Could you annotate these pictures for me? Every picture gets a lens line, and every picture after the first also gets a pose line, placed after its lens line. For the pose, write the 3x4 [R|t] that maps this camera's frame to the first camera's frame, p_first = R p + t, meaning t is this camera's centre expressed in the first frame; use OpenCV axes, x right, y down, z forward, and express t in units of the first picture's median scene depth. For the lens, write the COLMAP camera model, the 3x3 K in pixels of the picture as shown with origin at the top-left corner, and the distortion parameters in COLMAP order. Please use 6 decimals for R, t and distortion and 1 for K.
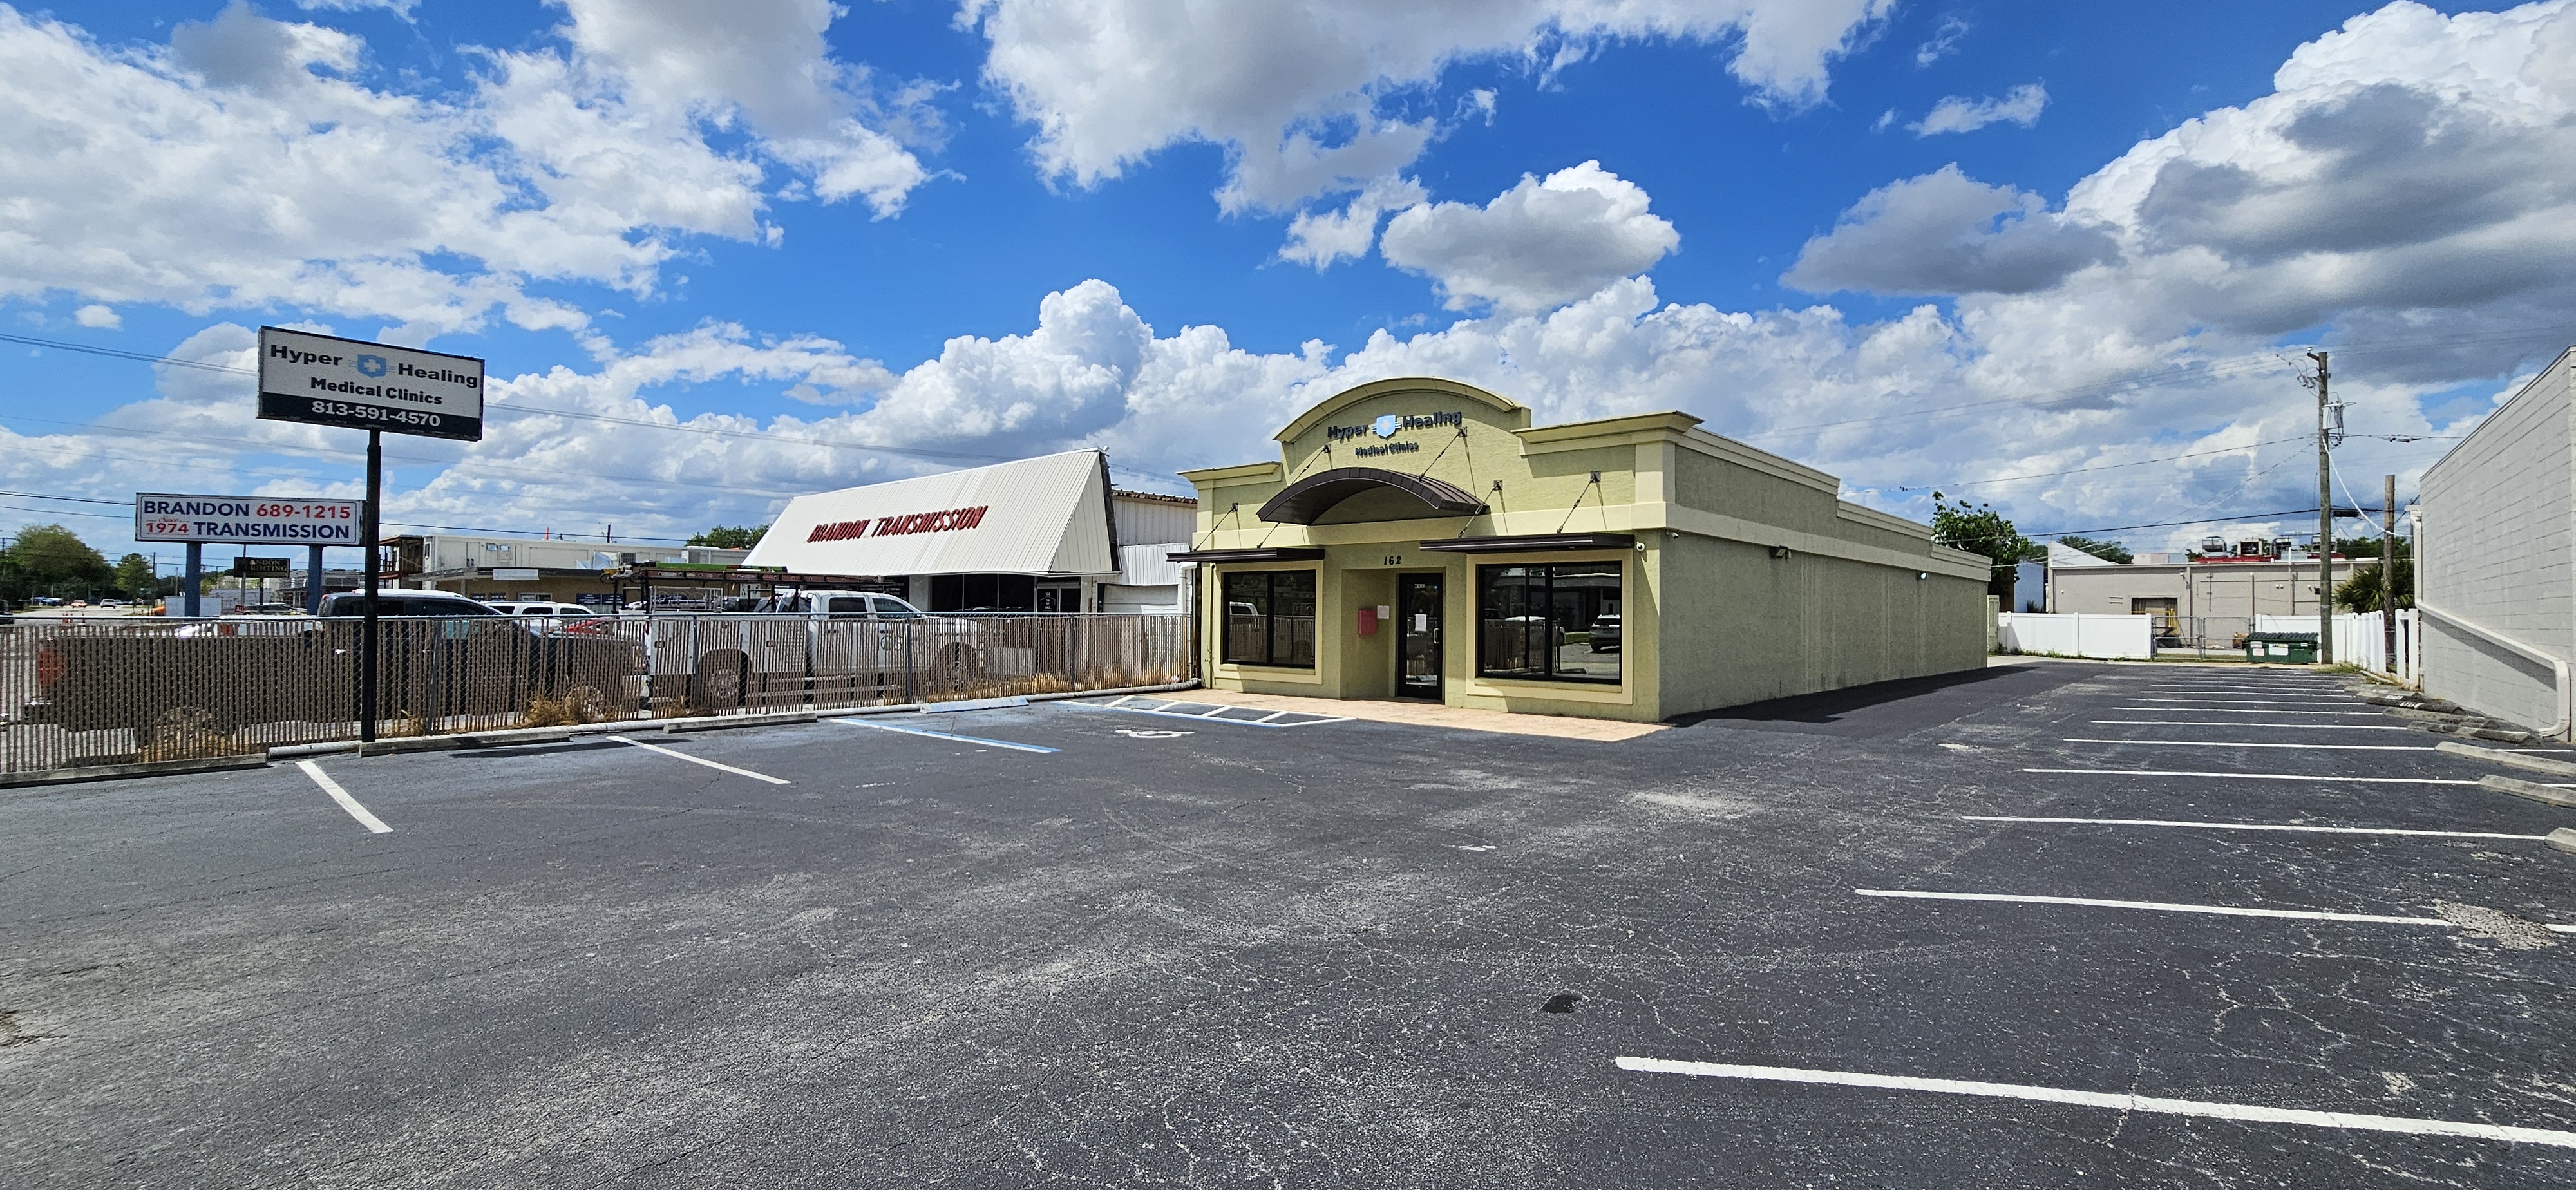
lens RADIAL K [[1059.9, 0, 1313.0], [0, 1059.9, 597.4], [0, 0, 1]] dist [0.001544, 0.000411]
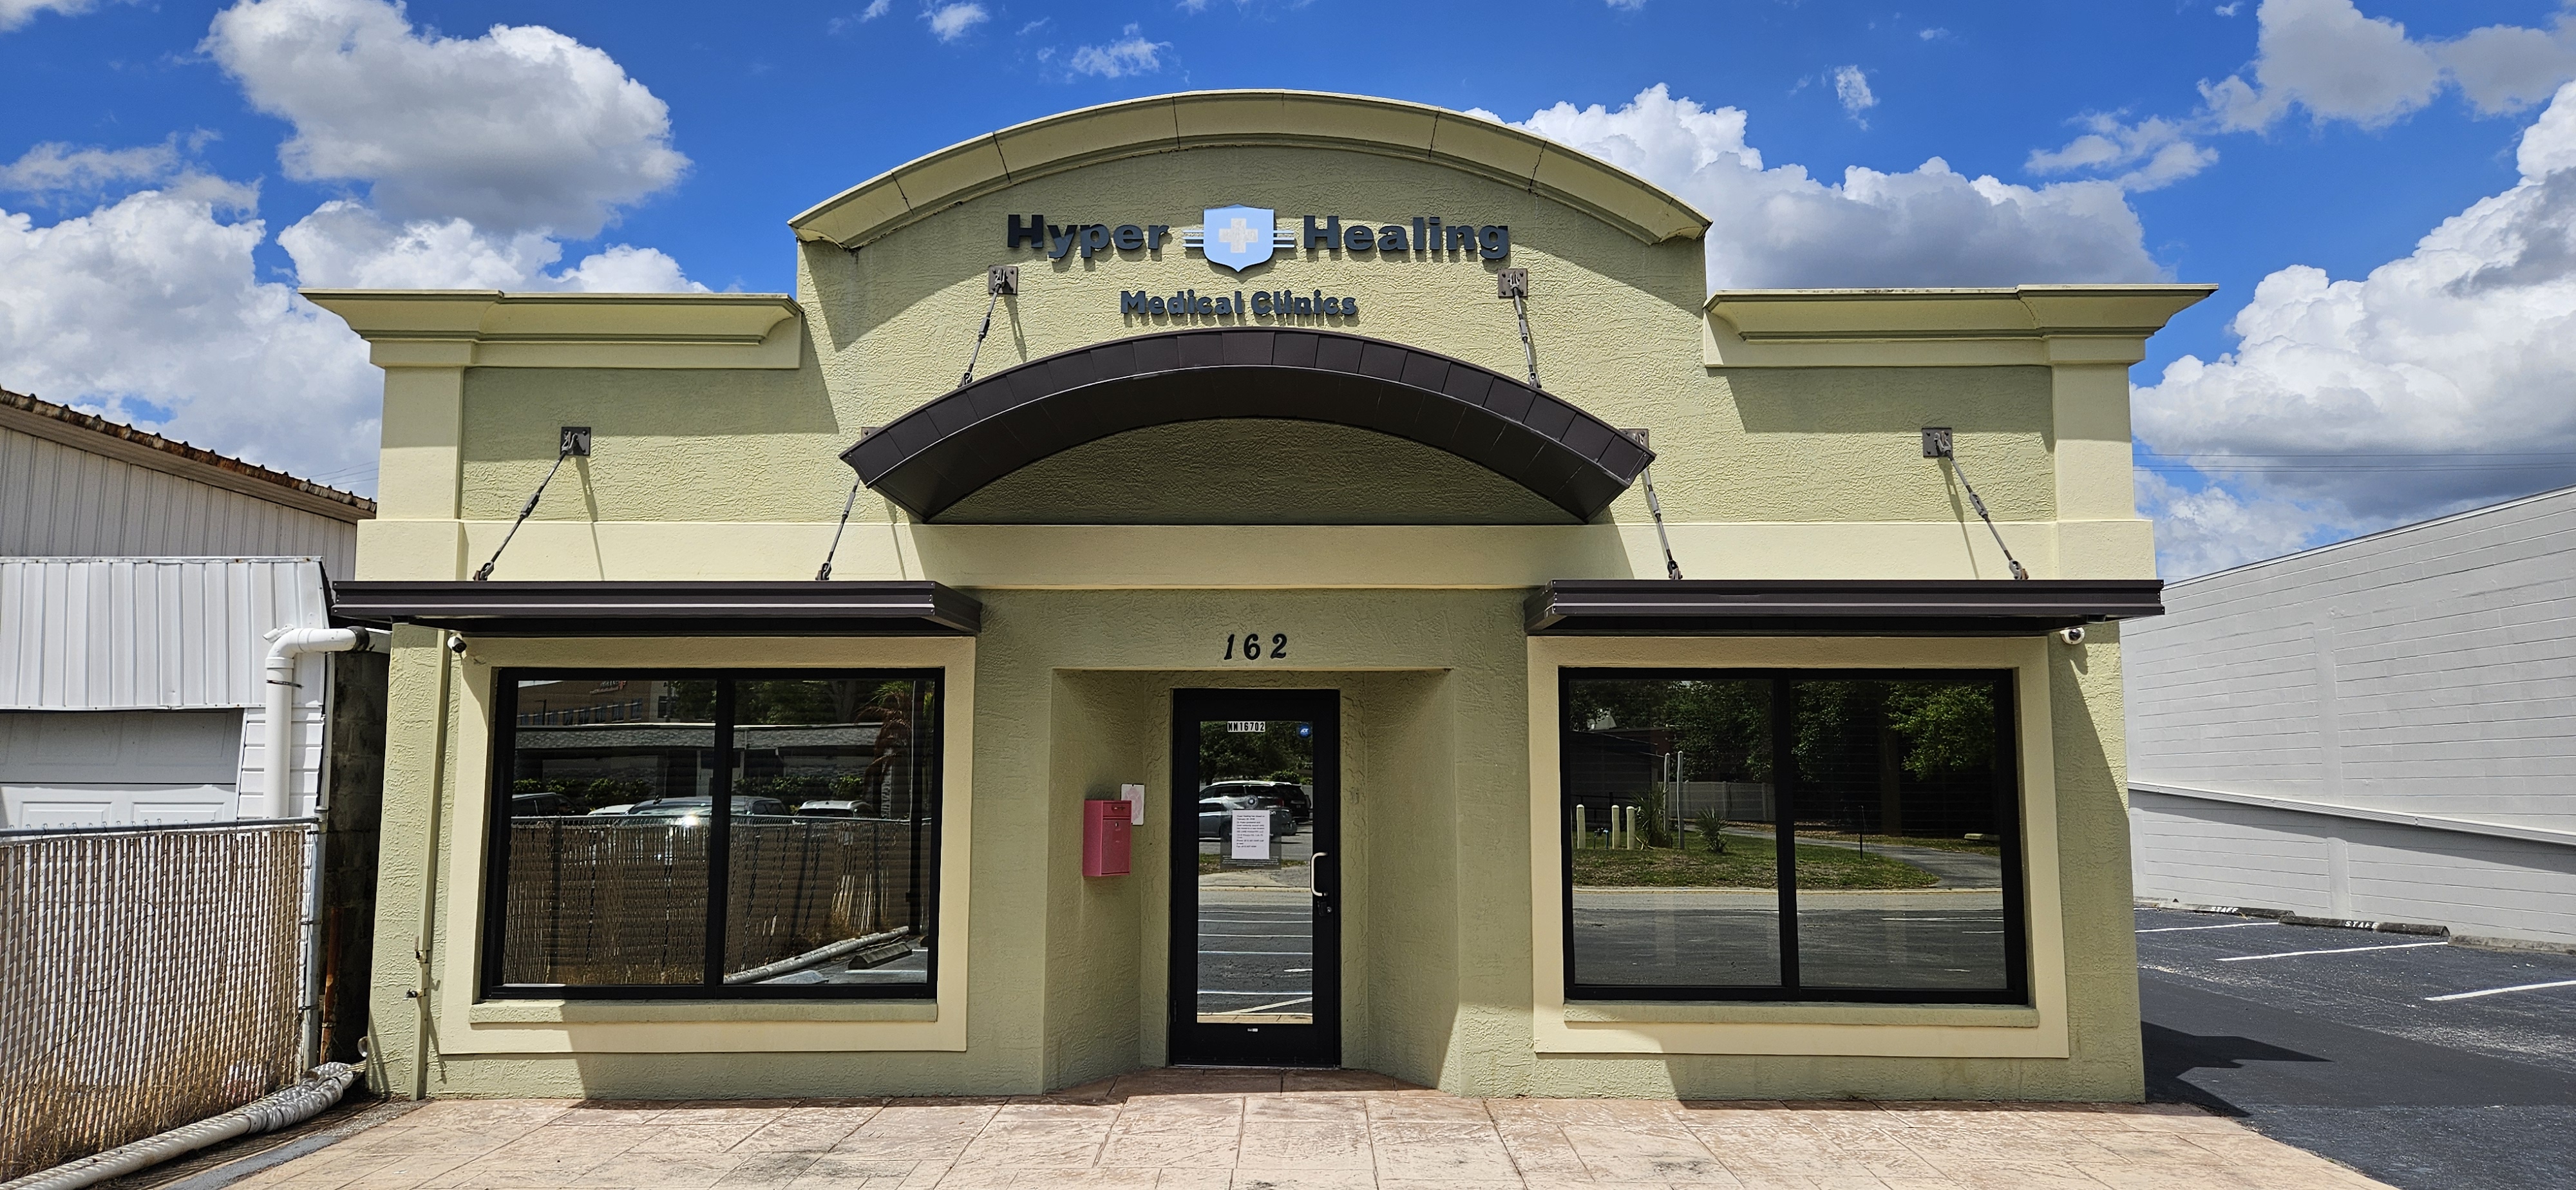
lens RADIAL K [[1734.9, 0, 1292.6], [0, 1734.9, 603.6], [0, 0, 1]] dist [0.051837, -0.003798]
pose [[0.760202, 0.064034, 0.646524, -0.226488], [-0.004724, 0.995649, -0.093058, 0.001540], [-0.649670, 0.067689, 0.757197, 0.511897]]
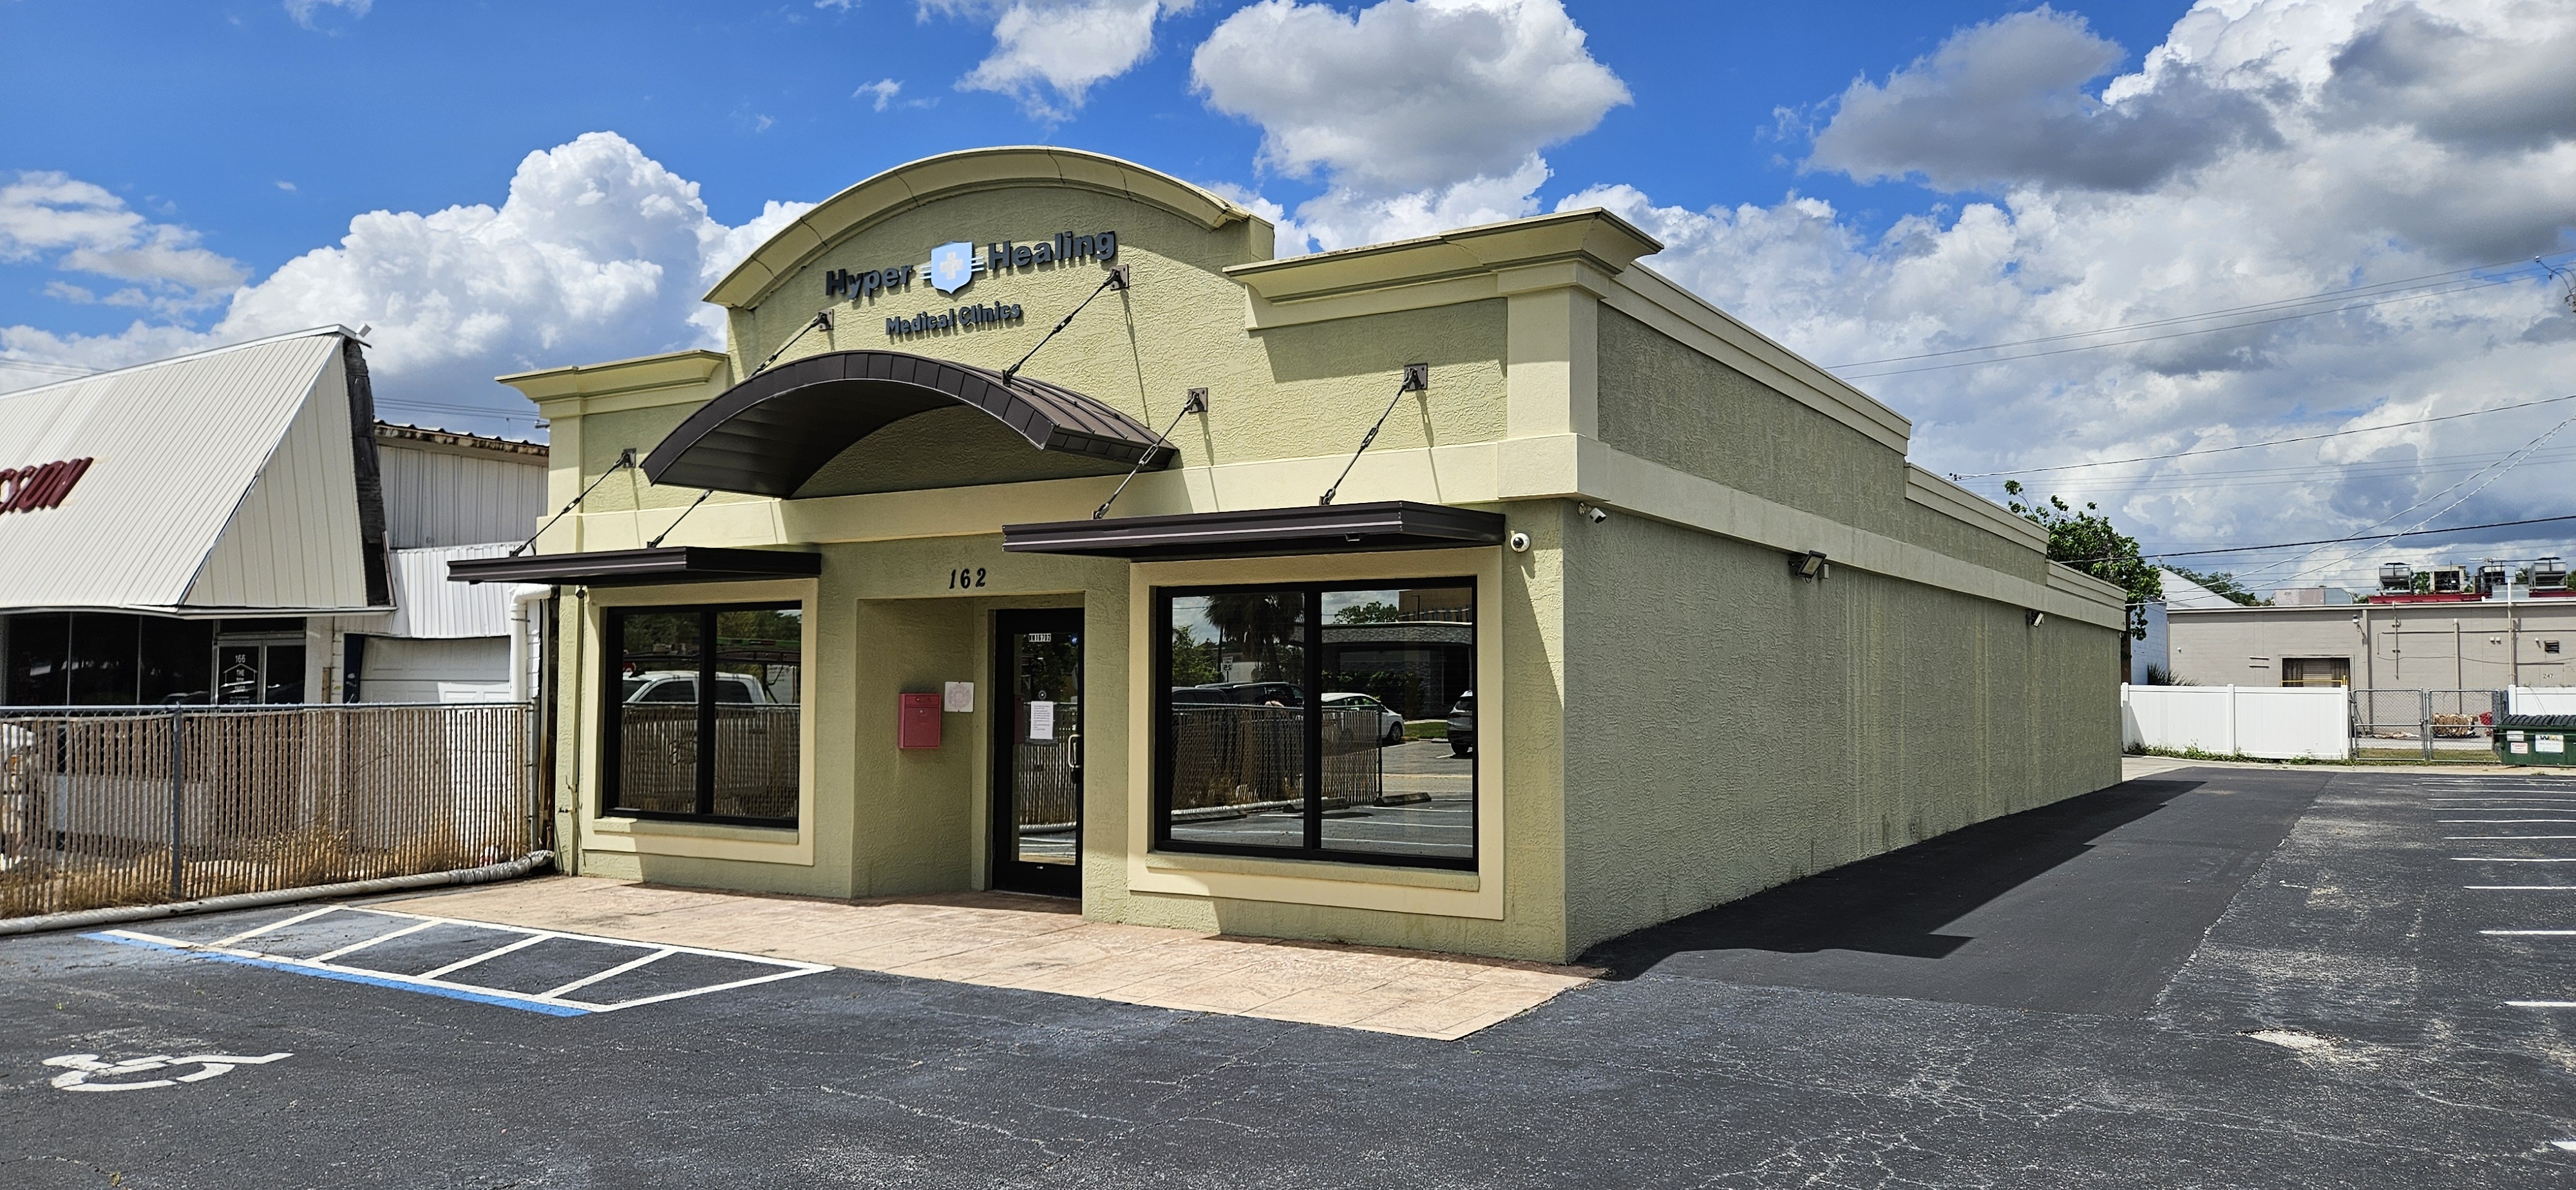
lens RADIAL K [[1734.9, 0, 1277.6], [0, 1734.9, 619.6], [0, 0, 1]] dist [0.051837, -0.003798]
pose [[0.988394, -0.000275, 0.151909, 0.080225], [0.003972, 0.999703, -0.024033, -0.000251], [-0.151858, 0.024357, 0.988102, 0.245143]]
